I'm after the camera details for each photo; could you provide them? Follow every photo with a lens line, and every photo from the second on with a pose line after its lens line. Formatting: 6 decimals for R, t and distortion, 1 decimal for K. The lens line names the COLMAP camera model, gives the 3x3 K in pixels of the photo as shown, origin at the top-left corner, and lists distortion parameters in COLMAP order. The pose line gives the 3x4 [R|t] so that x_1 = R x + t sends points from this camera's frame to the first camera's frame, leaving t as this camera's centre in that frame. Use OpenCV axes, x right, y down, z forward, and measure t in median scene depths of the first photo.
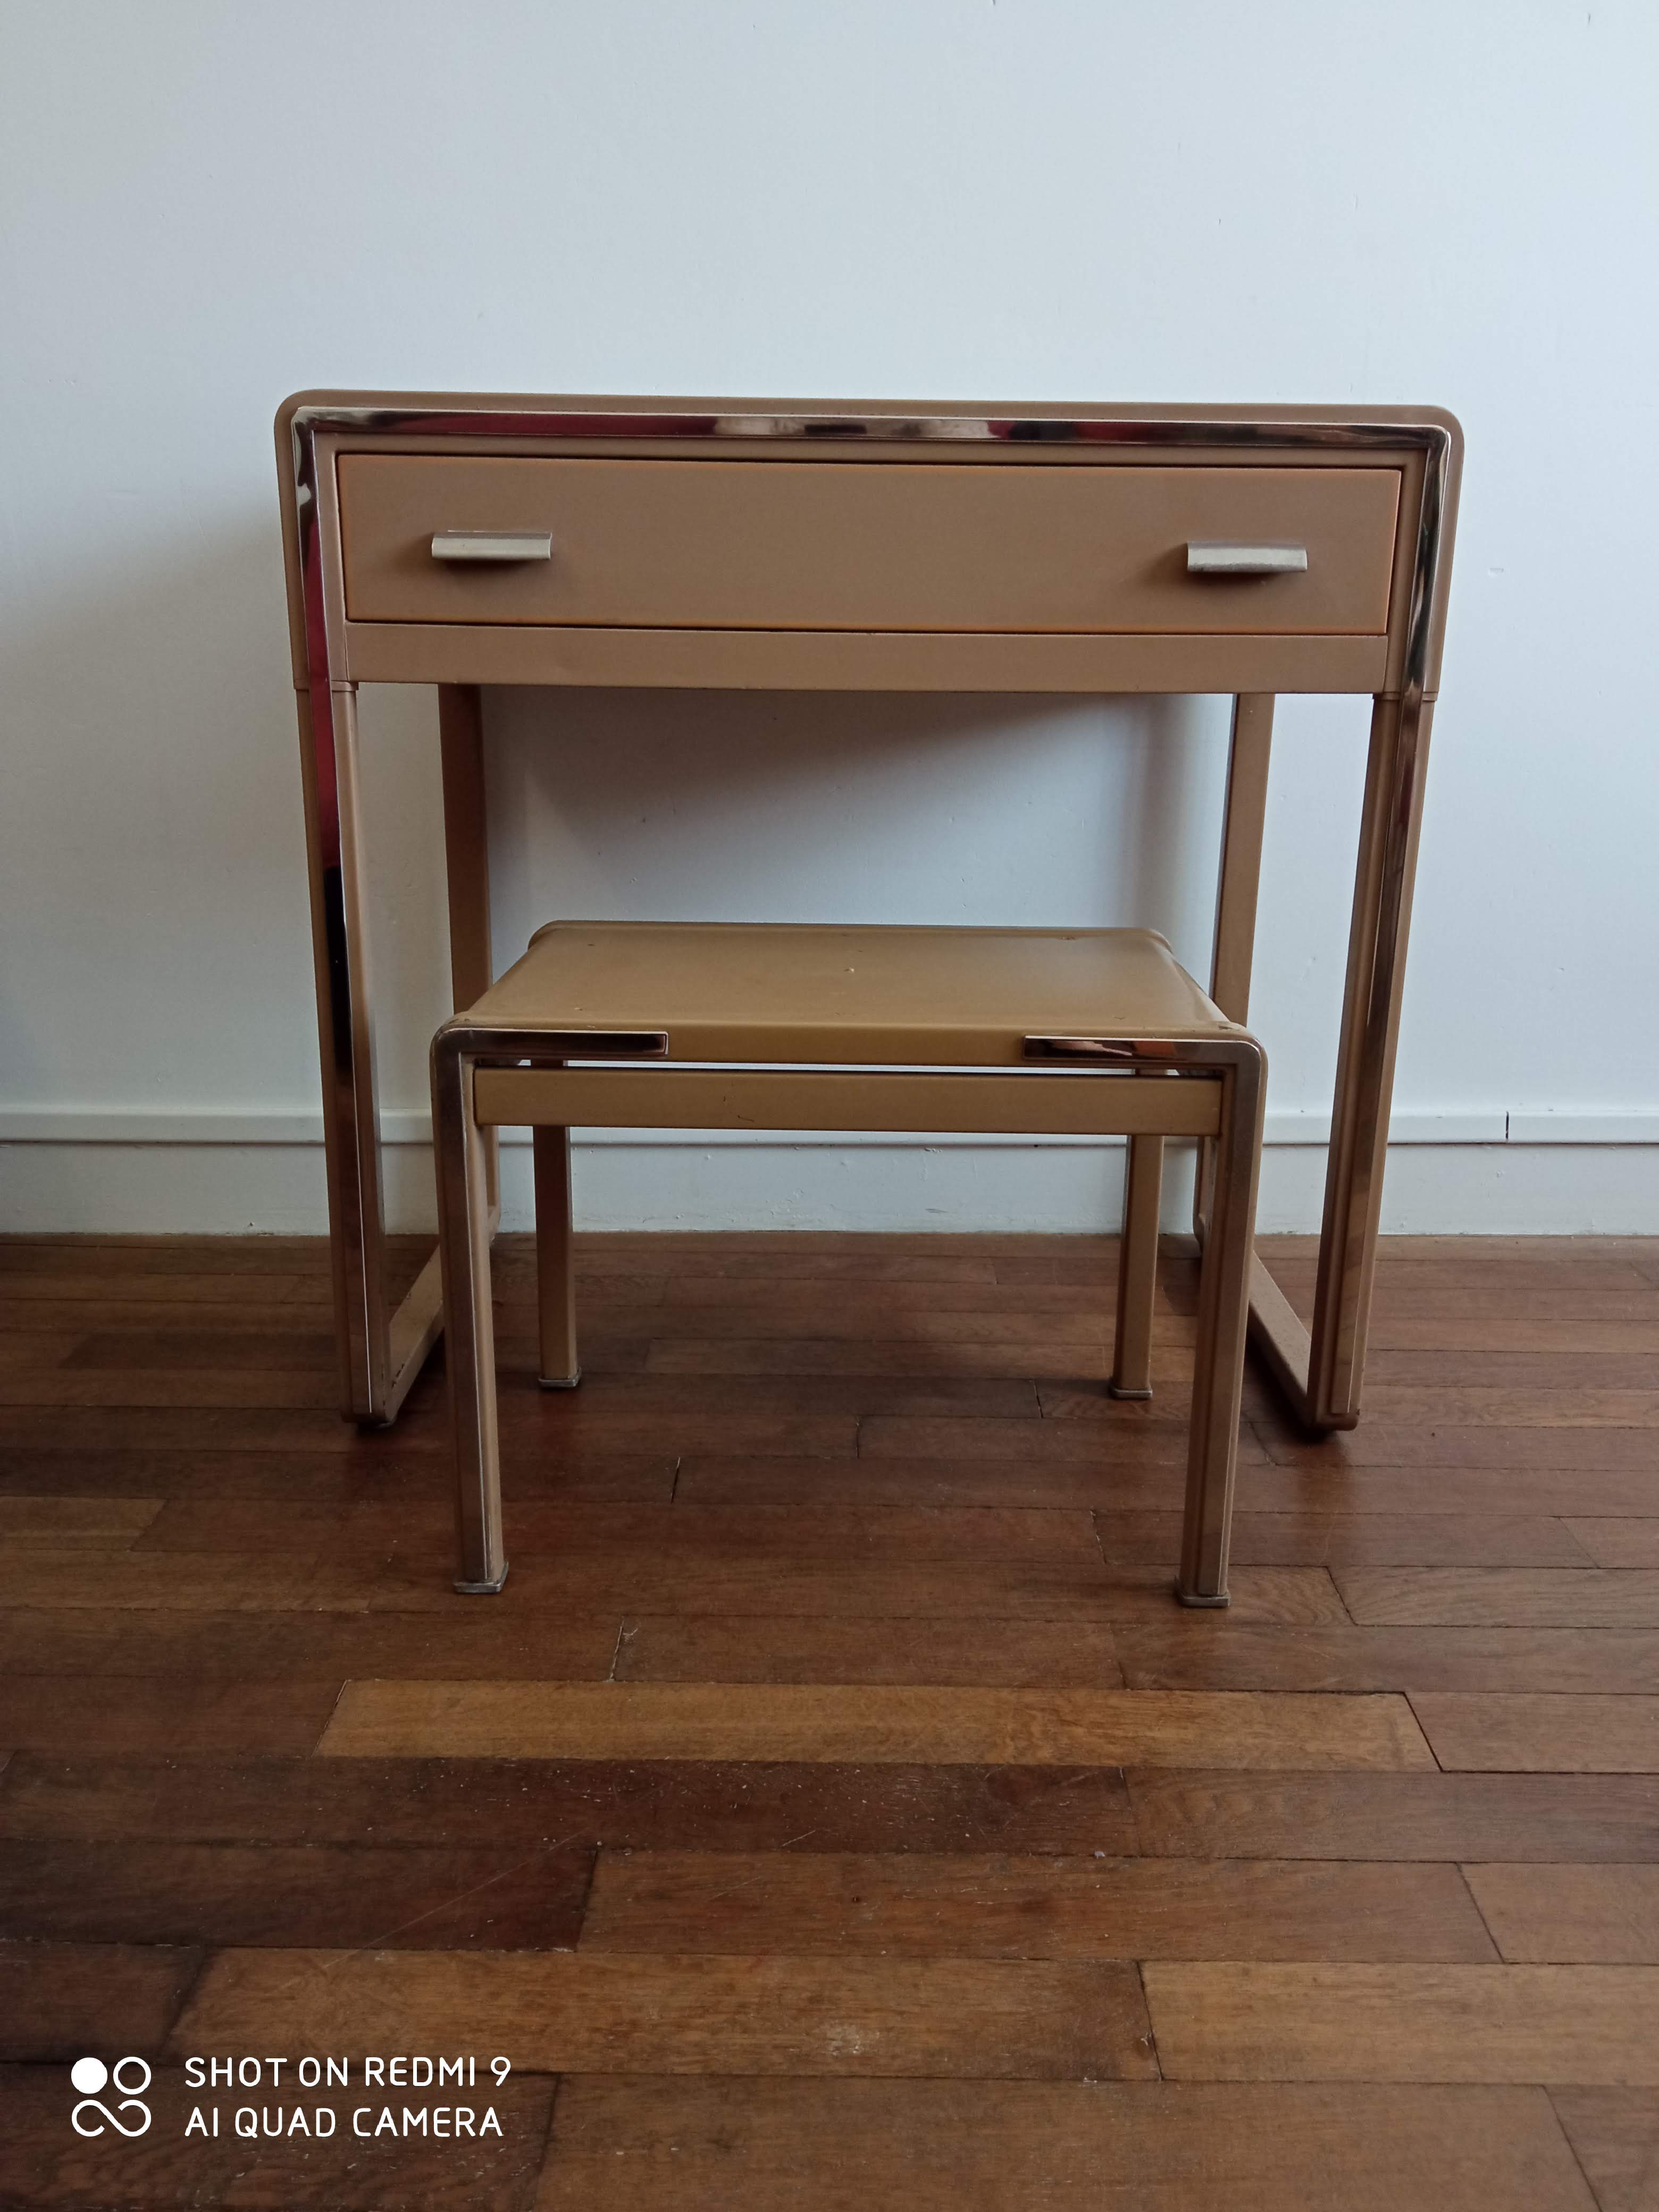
lens RADIAL K [[1815.5, 0, 834.5], [0, 1815.5, 1100.2], [0, 0, 1]] dist [0.084422, -0.148177]
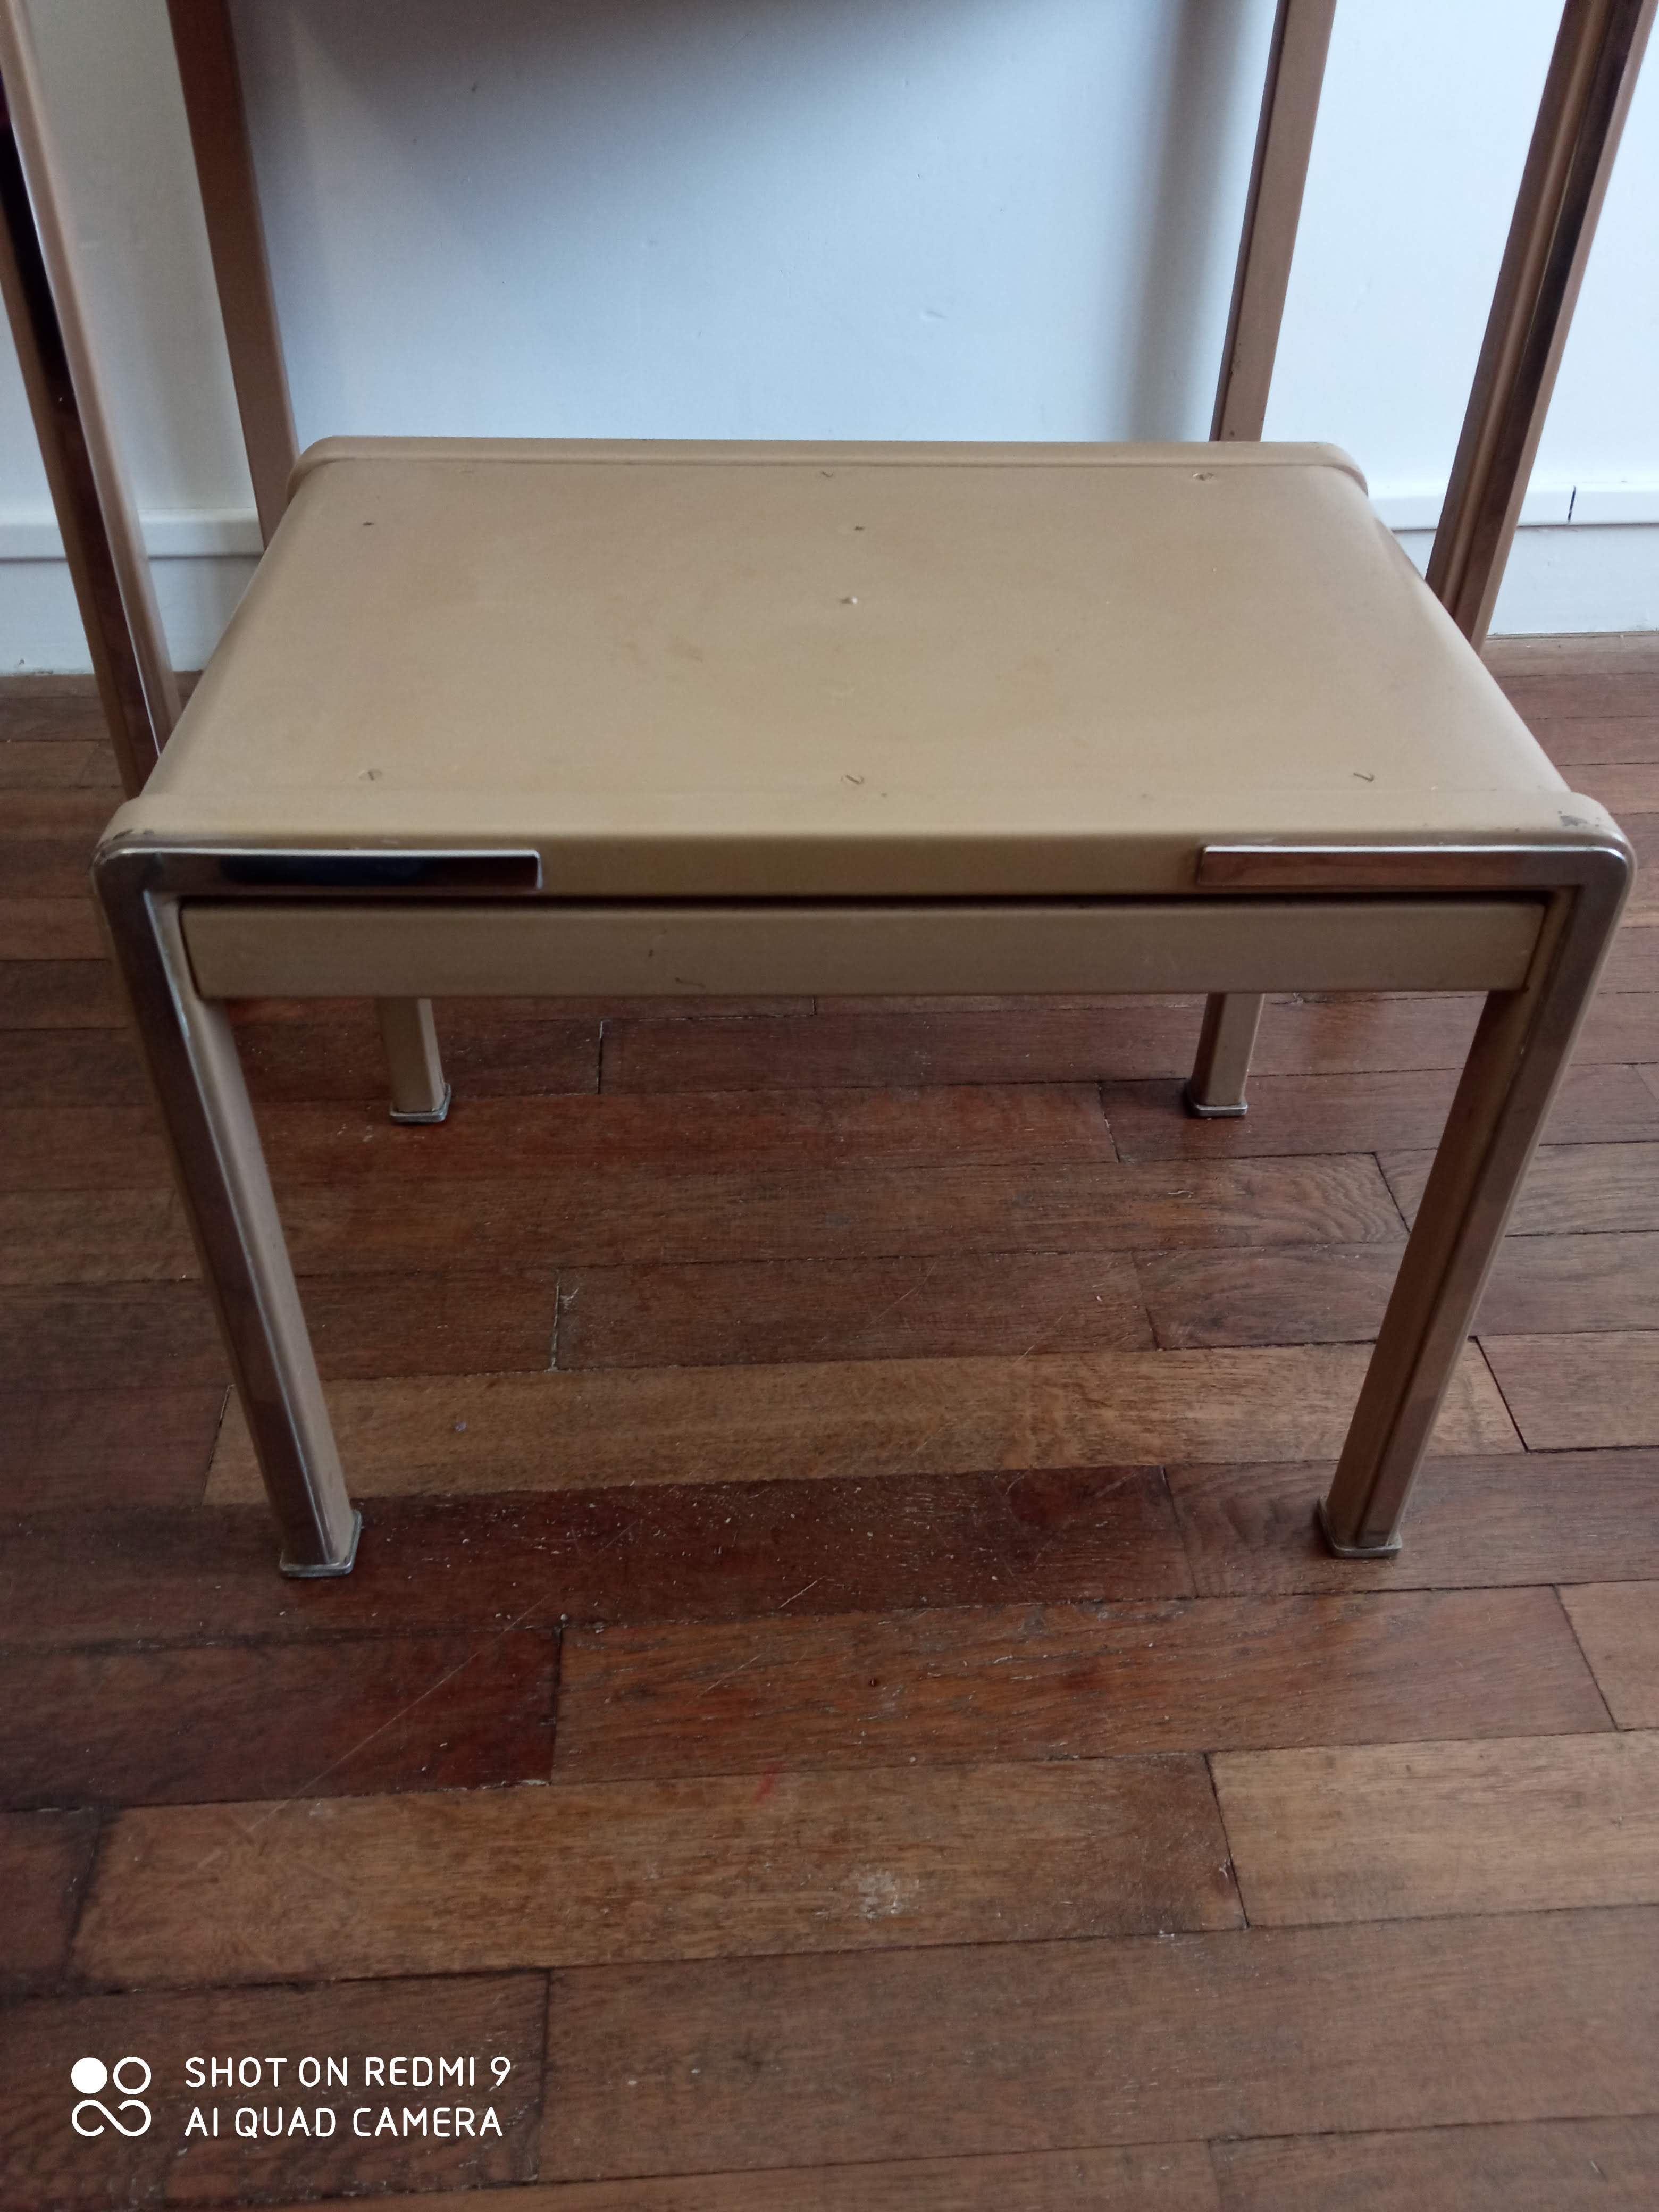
lens RADIAL K [[1815.5, 0, 836.5], [0, 1815.5, 1096.8], [0, 0, 1]] dist [0.084422, -0.148177]
pose [[0.997137, -0.039737, 0.064333, -0.040326], [0.010440, 0.914986, 0.403351, -0.128855], [-0.074892, -0.401524, 0.912781, 0.272008]]
